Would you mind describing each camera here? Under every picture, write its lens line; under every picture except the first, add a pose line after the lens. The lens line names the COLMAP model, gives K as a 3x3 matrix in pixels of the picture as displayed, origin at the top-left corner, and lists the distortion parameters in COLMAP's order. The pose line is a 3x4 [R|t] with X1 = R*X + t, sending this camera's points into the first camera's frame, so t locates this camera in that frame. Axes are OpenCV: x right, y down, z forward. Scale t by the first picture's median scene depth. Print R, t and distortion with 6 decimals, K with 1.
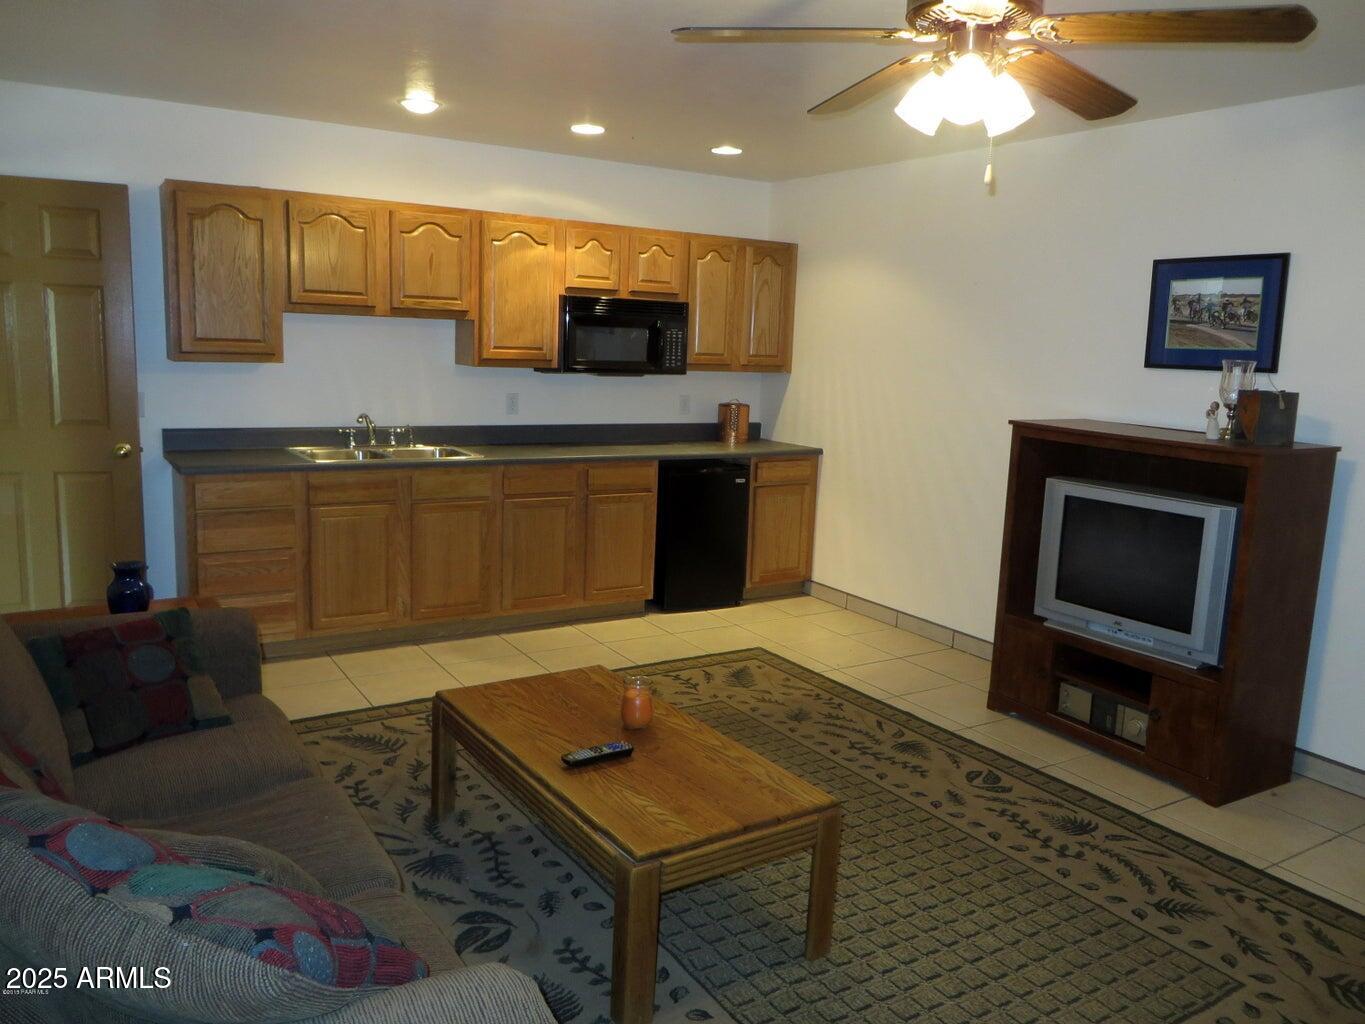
lens RADIAL K [[1027.1, 0, 680.5], [0, 1027.1, 507.9], [0, 0, 1]] dist [-0.008547, 0.010060]
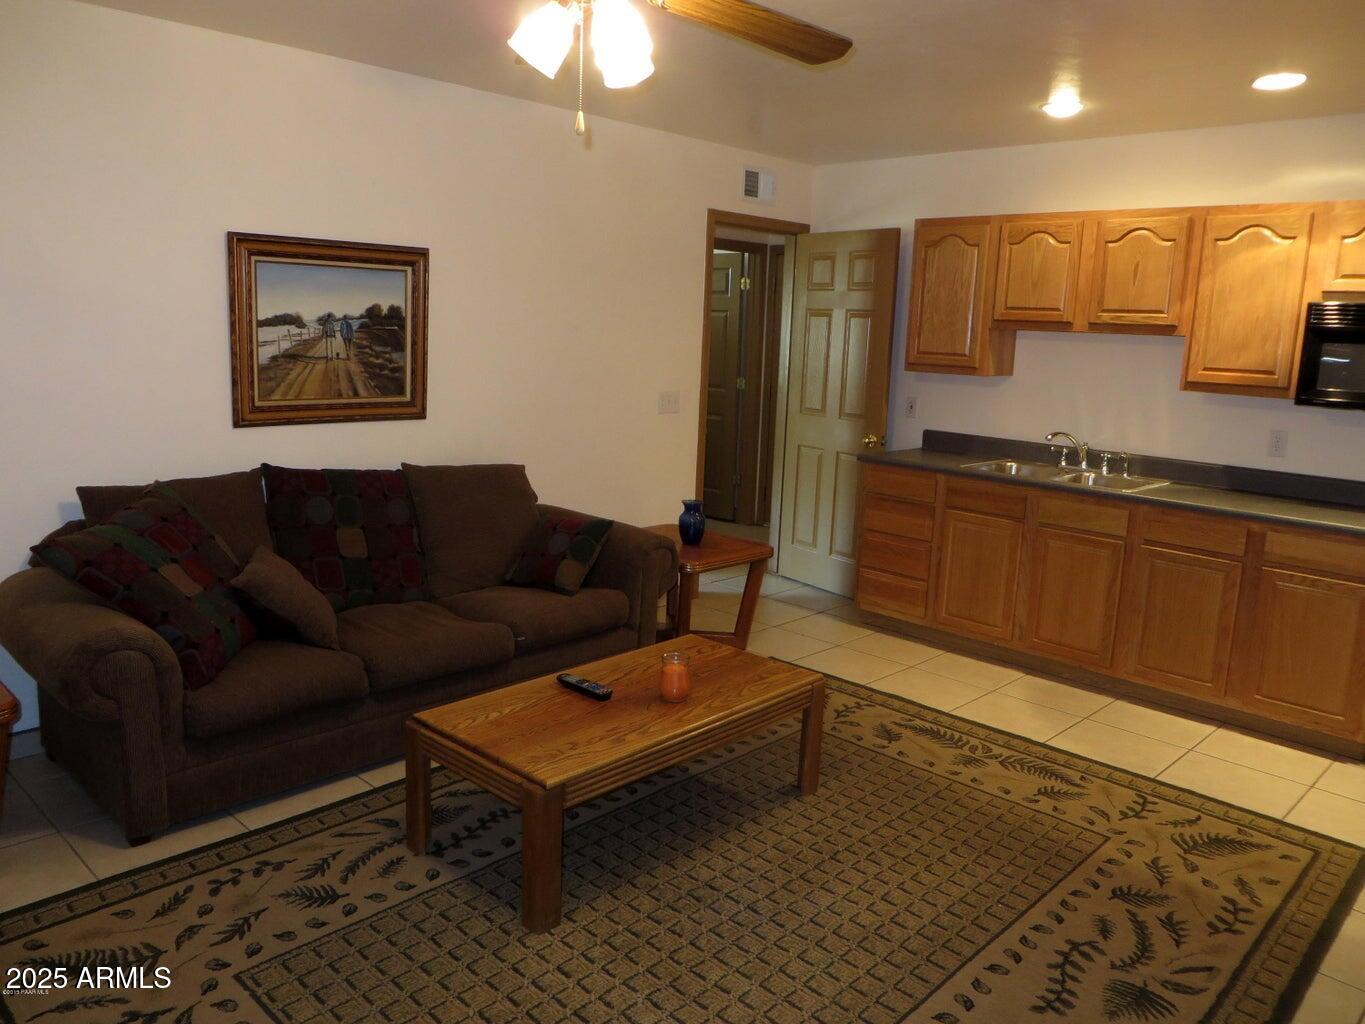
lens RADIAL K [[1027.1, 0, 680.8], [0, 1027.1, 508.5], [0, 0, 1]] dist [-0.008547, 0.010060]
pose [[0.238947, 0.145068, -0.960135, 0.583330], [-0.191764, 0.976354, 0.099794, -0.052144], [0.951909, 0.160274, 0.261116, 0.436944]]
